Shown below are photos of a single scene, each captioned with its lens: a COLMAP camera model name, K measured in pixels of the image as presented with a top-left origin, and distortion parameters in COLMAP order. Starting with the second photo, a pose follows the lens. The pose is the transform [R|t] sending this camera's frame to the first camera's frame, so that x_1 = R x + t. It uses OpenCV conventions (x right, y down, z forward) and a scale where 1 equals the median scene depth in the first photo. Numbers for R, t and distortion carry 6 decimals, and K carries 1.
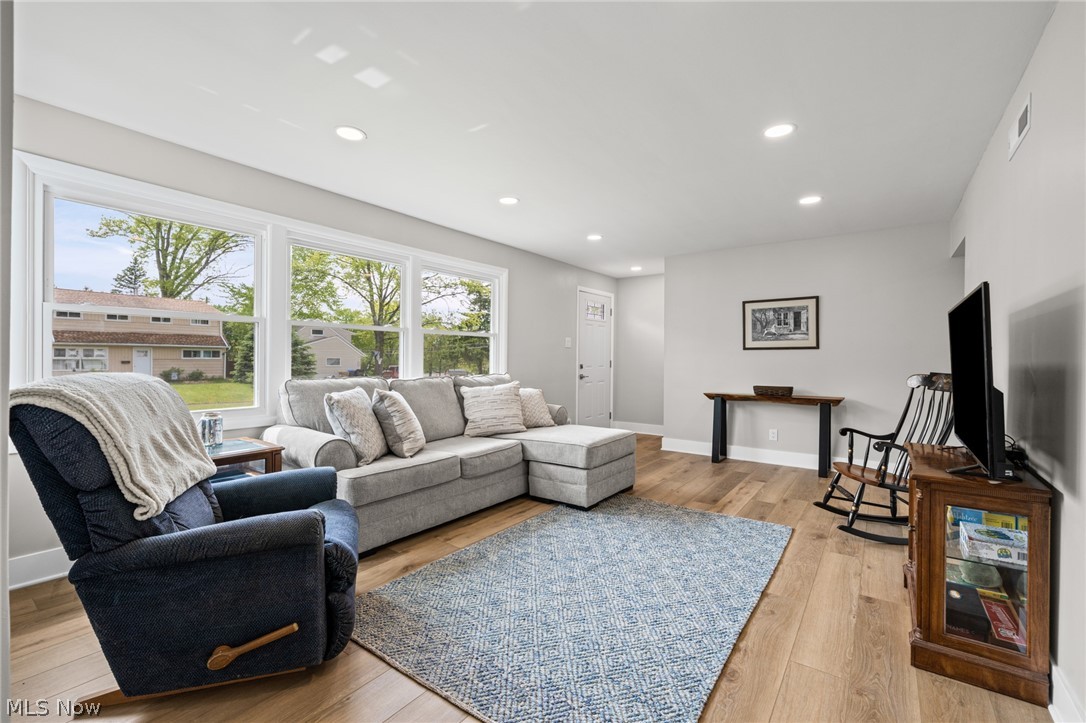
lens RADIAL K [[462.3, 0, 540.9], [0, 462.3, 358.5], [0, 0, 1]] dist [-0.006663, 0.000613]
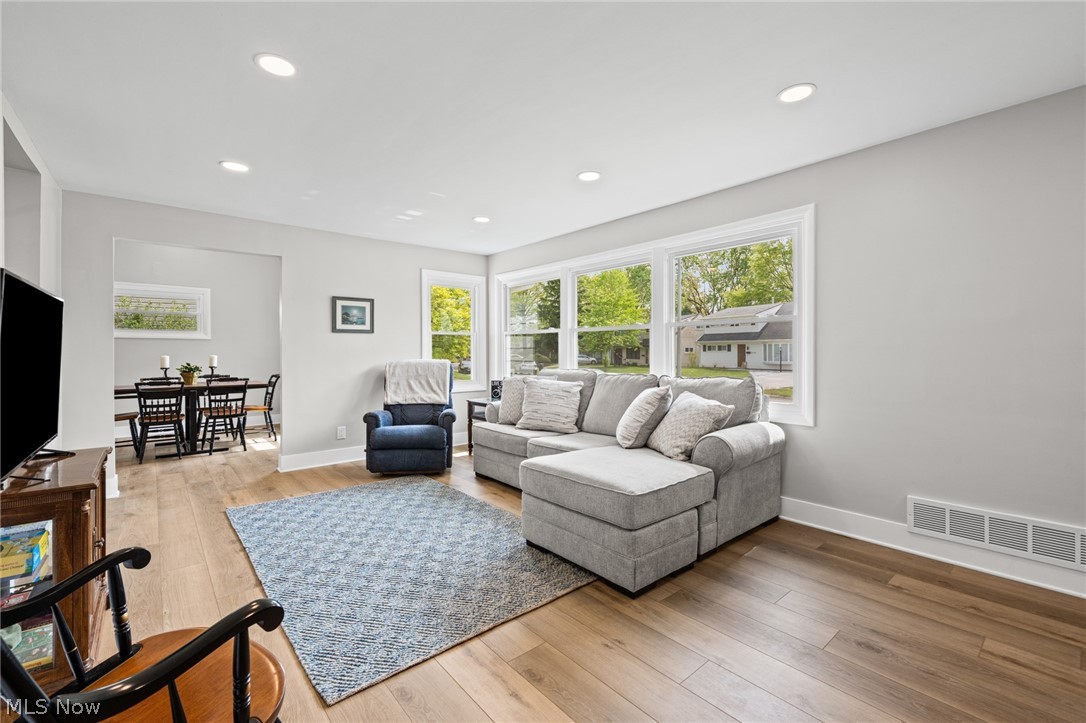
lens RADIAL K [[462.3, 0, 541.8], [0, 462.3, 354.3], [0, 0, 1]] dist [-0.006663, 0.000613]
pose [[-0.230384, -0.002822, -0.973096, 0.810968], [-0.001833, 0.999995, -0.002466, 0.001806], [0.973098, 0.001215, -0.230388, 1.117877]]
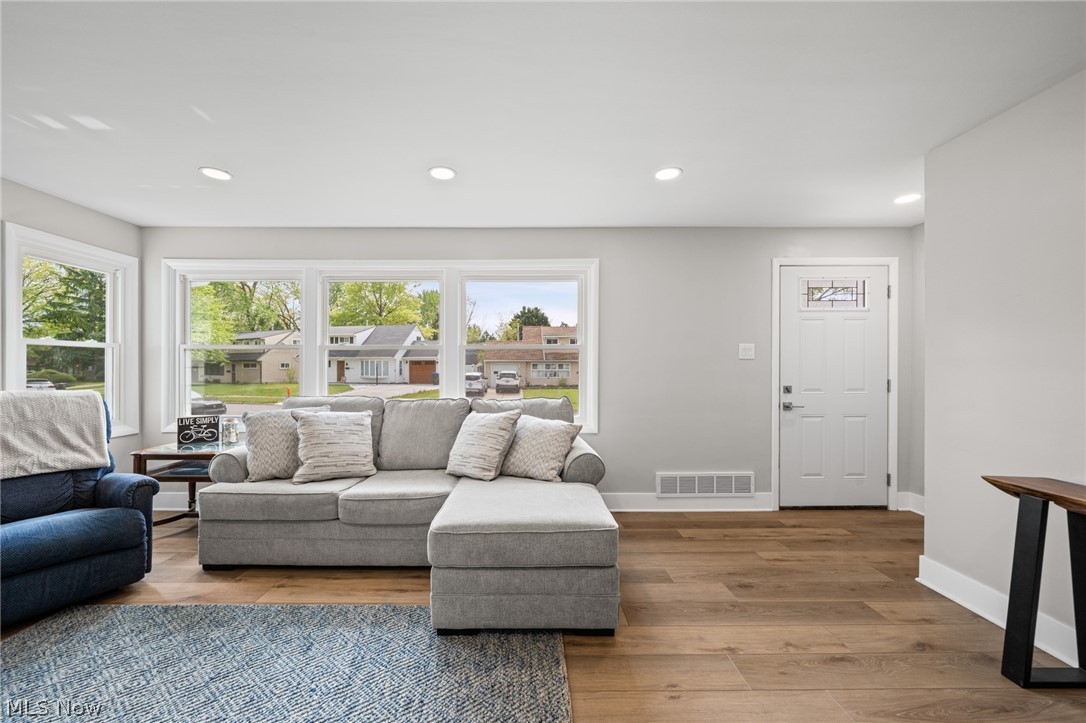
lens RADIAL K [[413.1, 0, 534.8], [0, 413.1, 367.6], [0, 0, 1]] dist [-0.006659, 0.000021]
pose [[0.596352, -0.006528, -0.802697, 0.567558], [0.003297, 0.999978, -0.005684, -0.016420], [0.802716, 0.000743, 0.596360, 0.720321]]
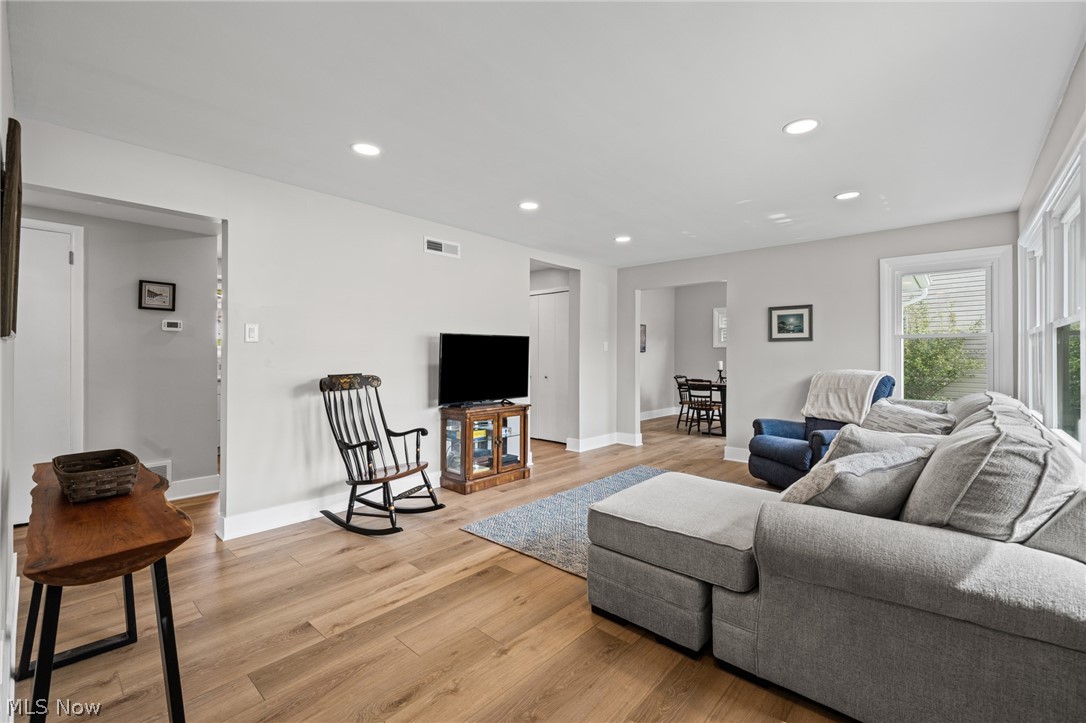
lens RADIAL K [[462.3, 0, 534.5], [0, 462.3, 356.7], [0, 0, 1]] dist [-0.006663, 0.000613]
pose [[-0.993880, -0.008283, 0.110150, 0.229370], [-0.008000, 0.999963, 0.003014, -0.015907], [-0.110171, 0.002114, -0.993910, 1.685467]]
